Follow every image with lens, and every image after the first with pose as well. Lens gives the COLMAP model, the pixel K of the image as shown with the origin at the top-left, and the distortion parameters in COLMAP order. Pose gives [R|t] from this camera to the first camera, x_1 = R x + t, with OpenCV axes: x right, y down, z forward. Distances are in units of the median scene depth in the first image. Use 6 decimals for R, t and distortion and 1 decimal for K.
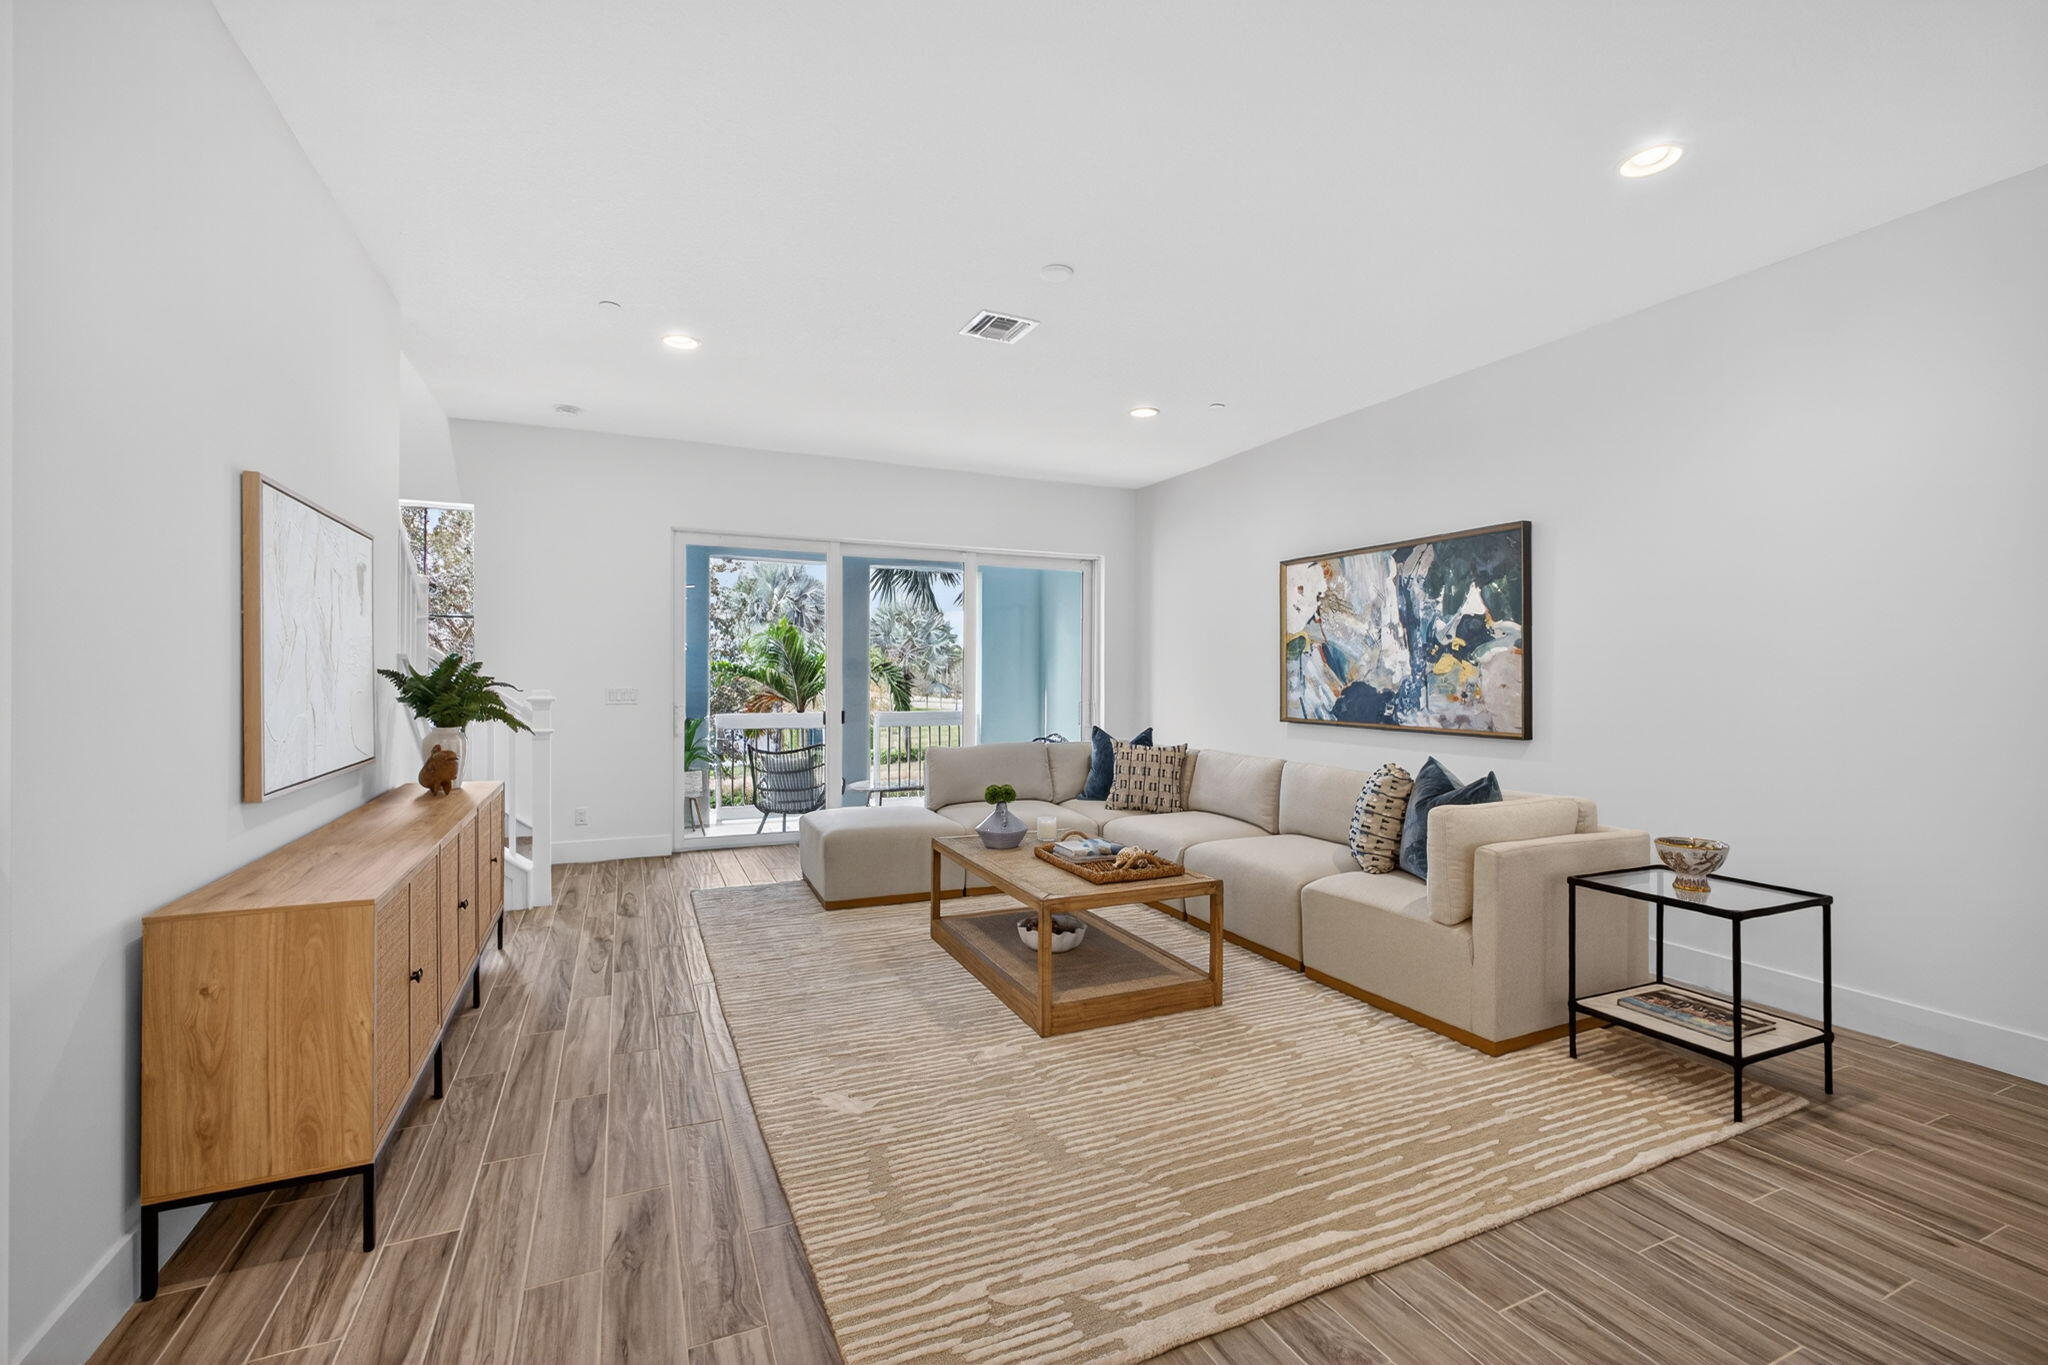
lens RADIAL K [[891.3, 0, 1039.7], [0, 891.3, 677.1], [0, 0, 1]] dist [-0.010924, 0.005611]
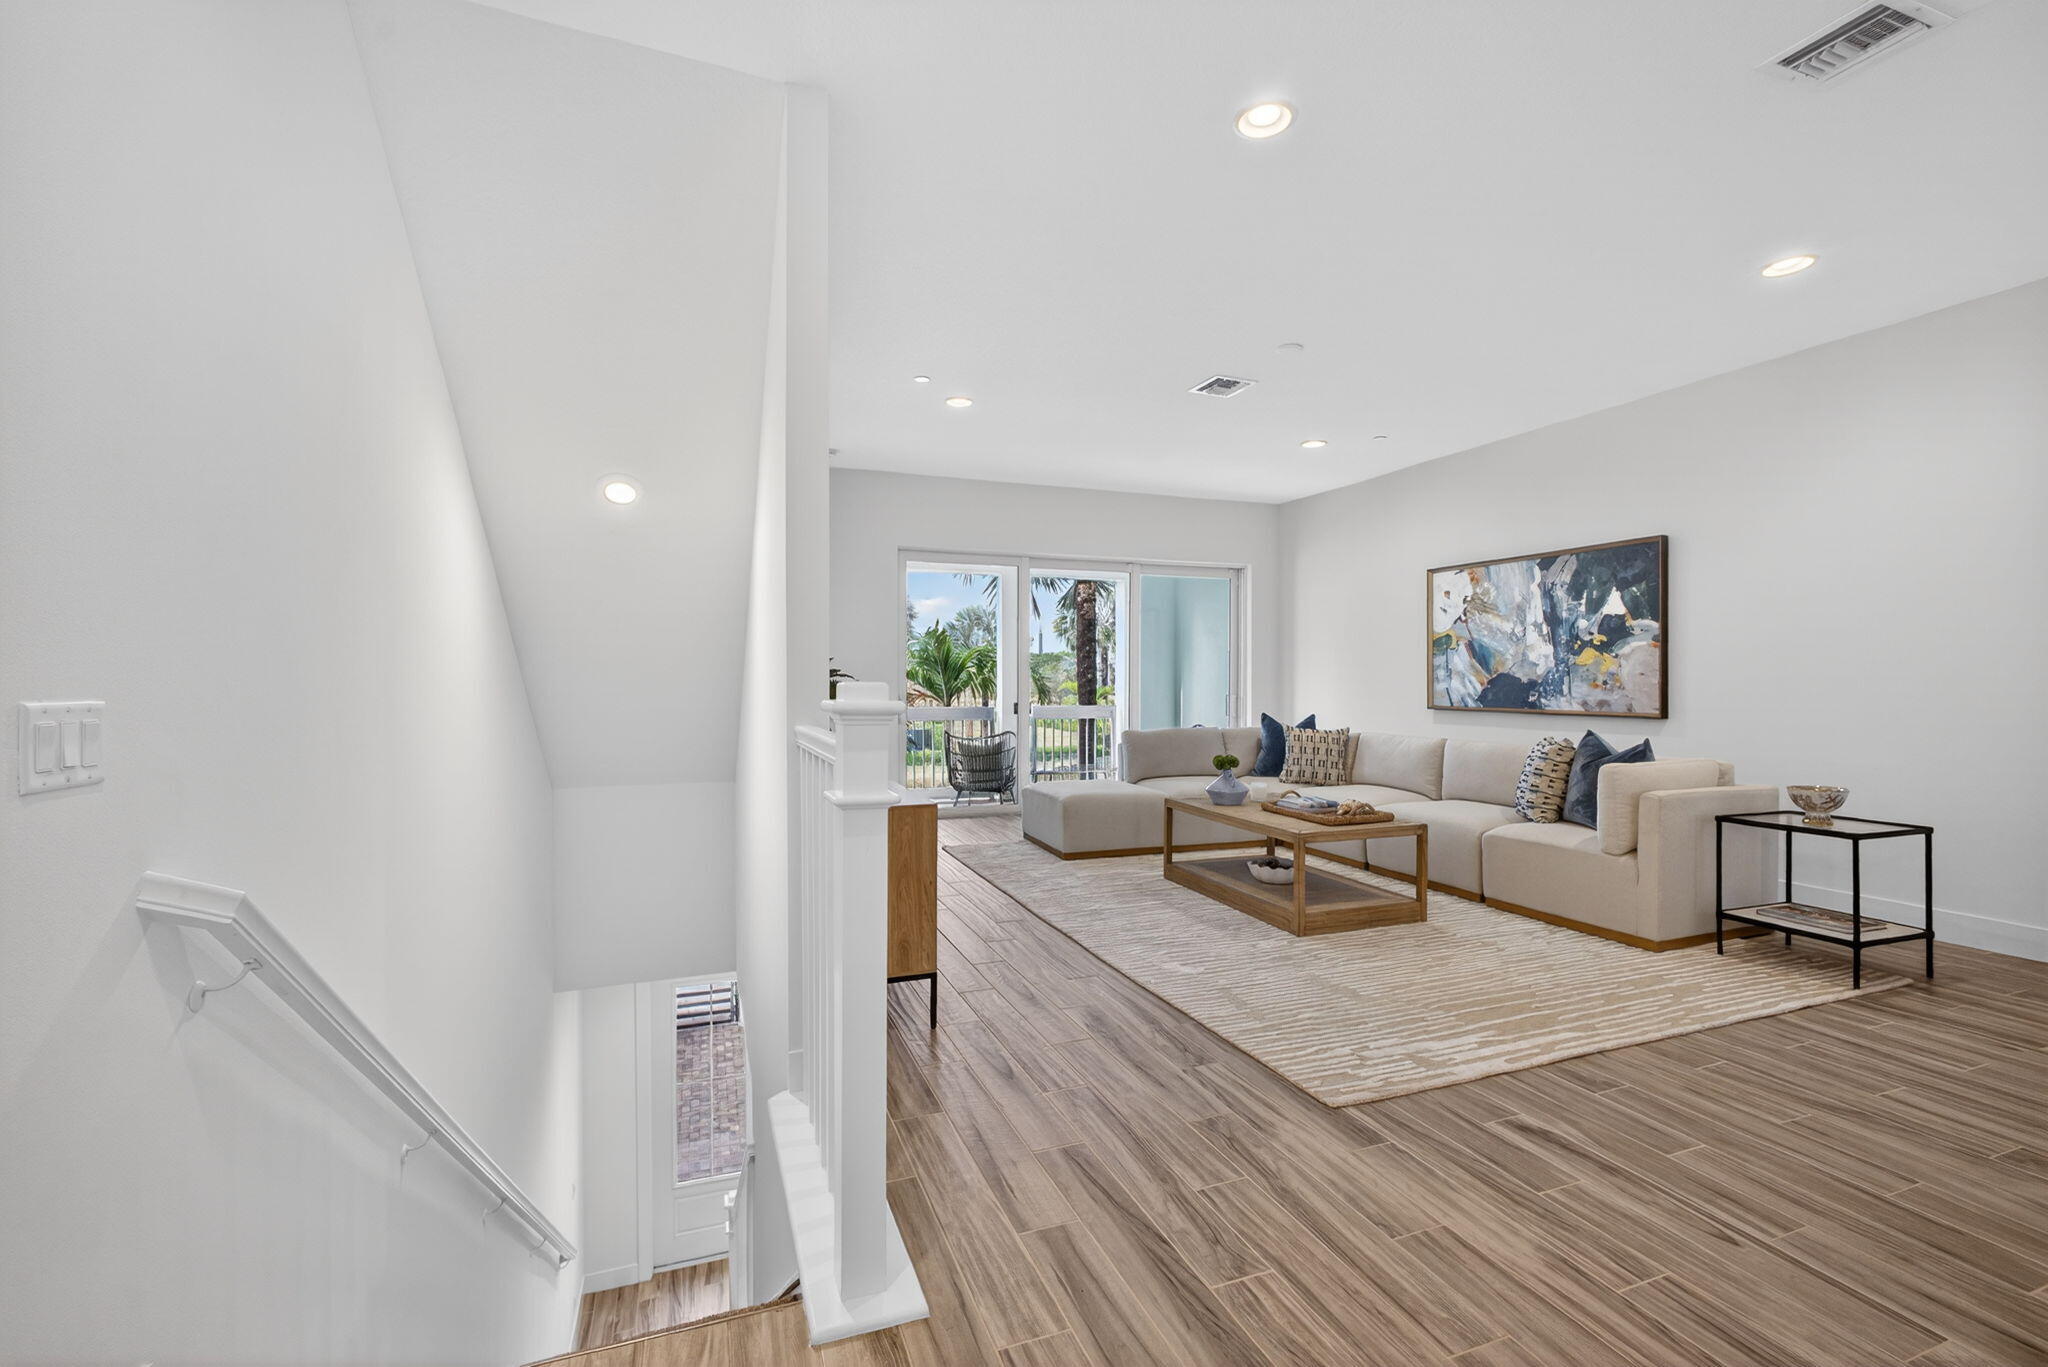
lens RADIAL K [[891.3, 0, 1037.9], [0, 891.3, 689.4], [0, 0, 1]] dist [-0.010924, 0.005611]
pose [[0.997601, -0.004270, -0.069094, -0.185992], [0.004926, 0.999944, 0.009322, 0.014009], [0.069050, -0.009640, 0.997567, -0.220890]]
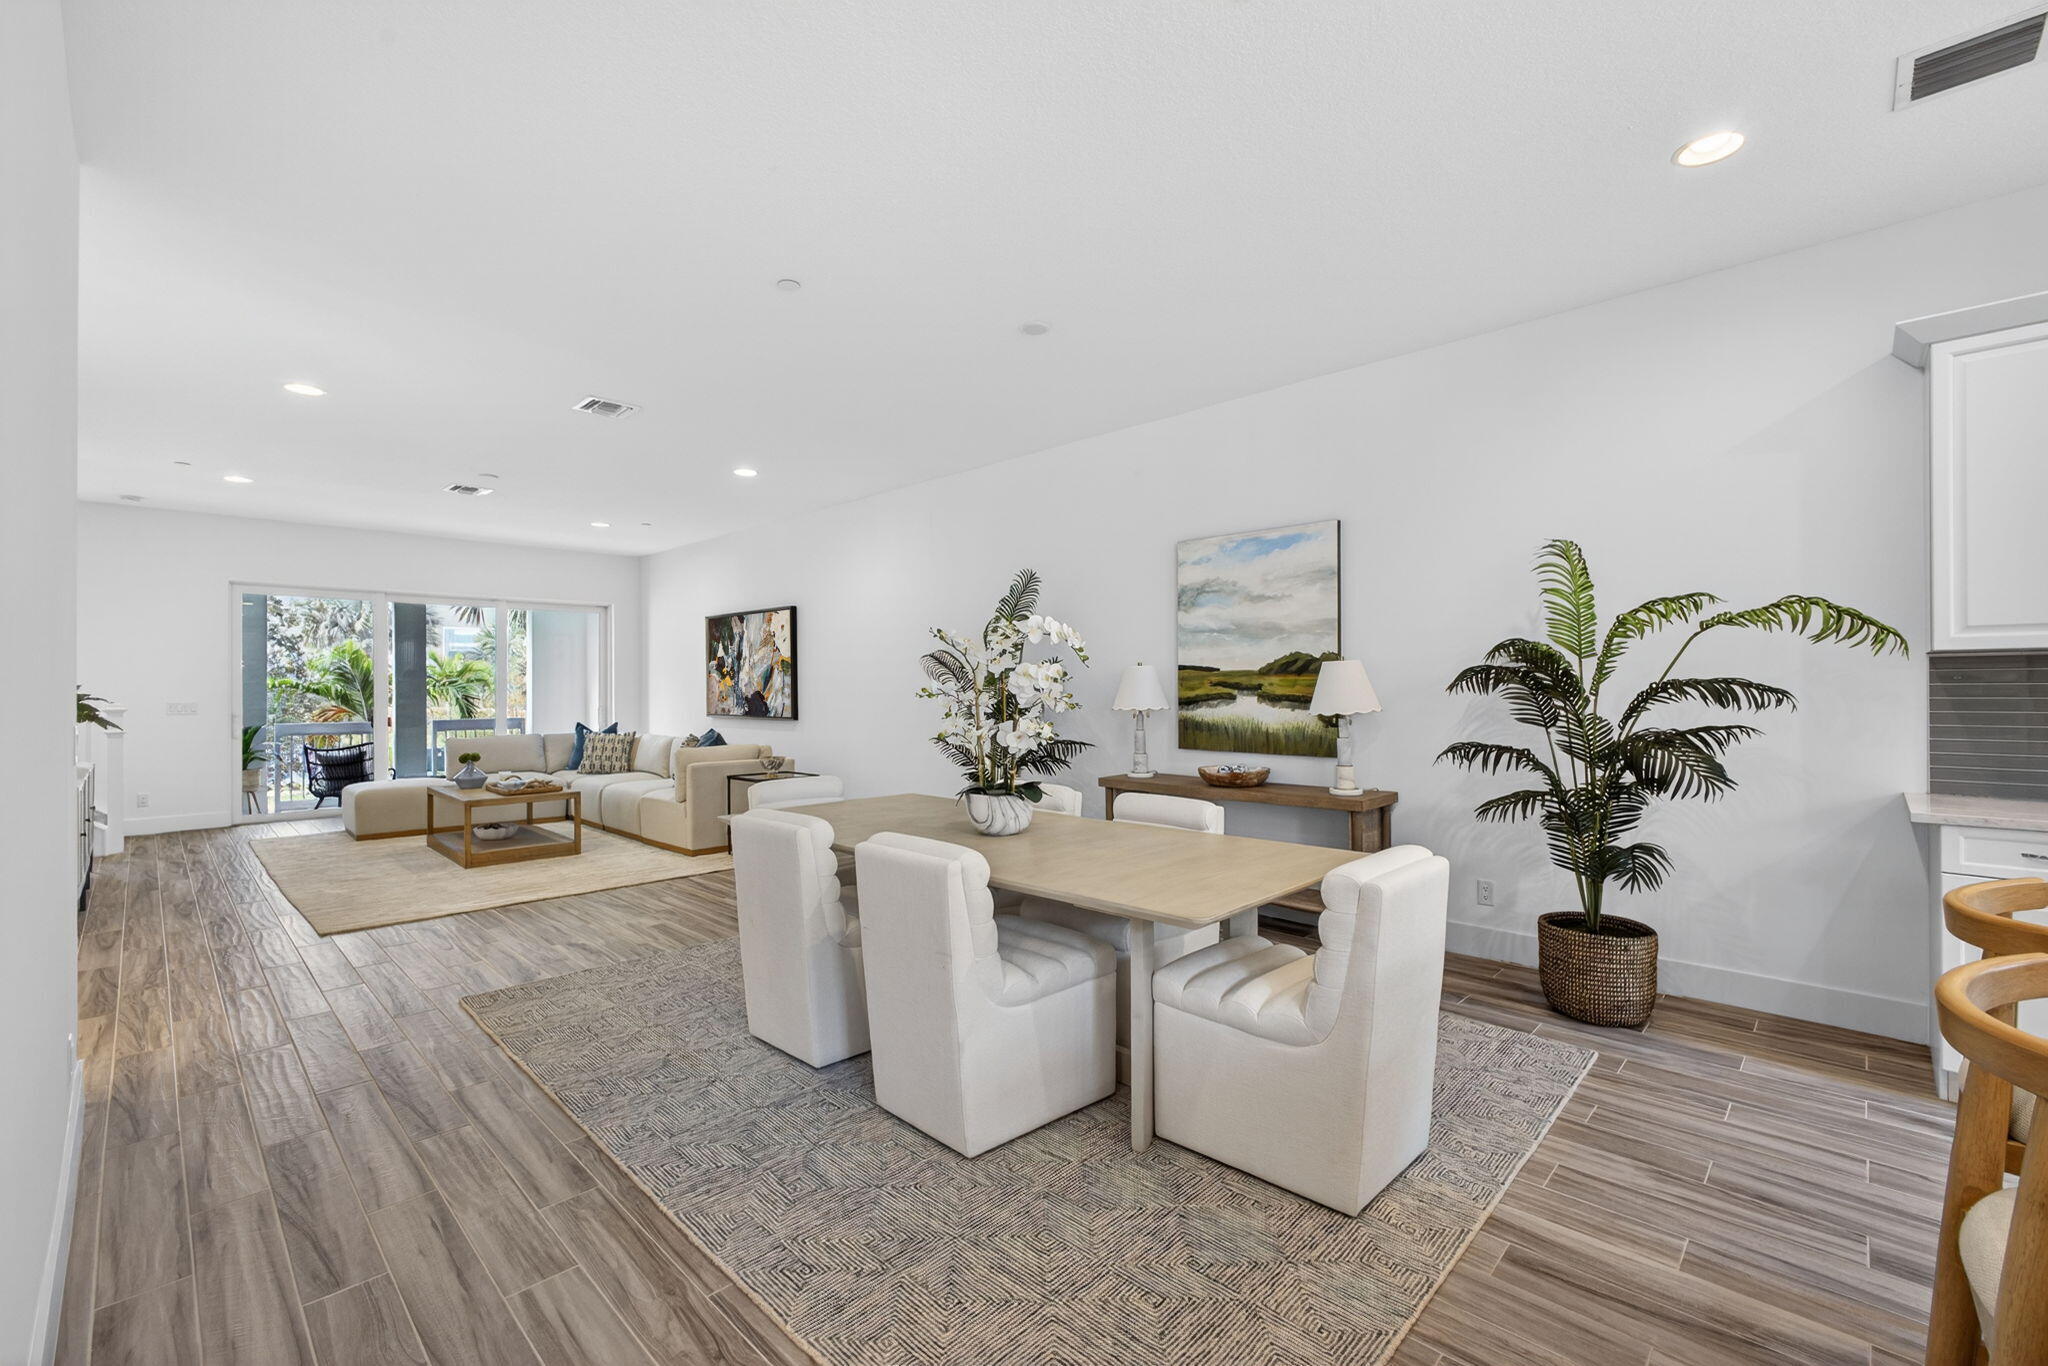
lens RADIAL K [[891.3, 0, 1043.6], [0, 891.3, 685.5], [0, 0, 1]] dist [-0.010924, 0.005611]
pose [[0.937277, -0.009613, 0.348453, 0.341995], [0.010790, 0.999941, -0.001436, 0.004493], [-0.348418, 0.005105, 0.937325, -0.858138]]
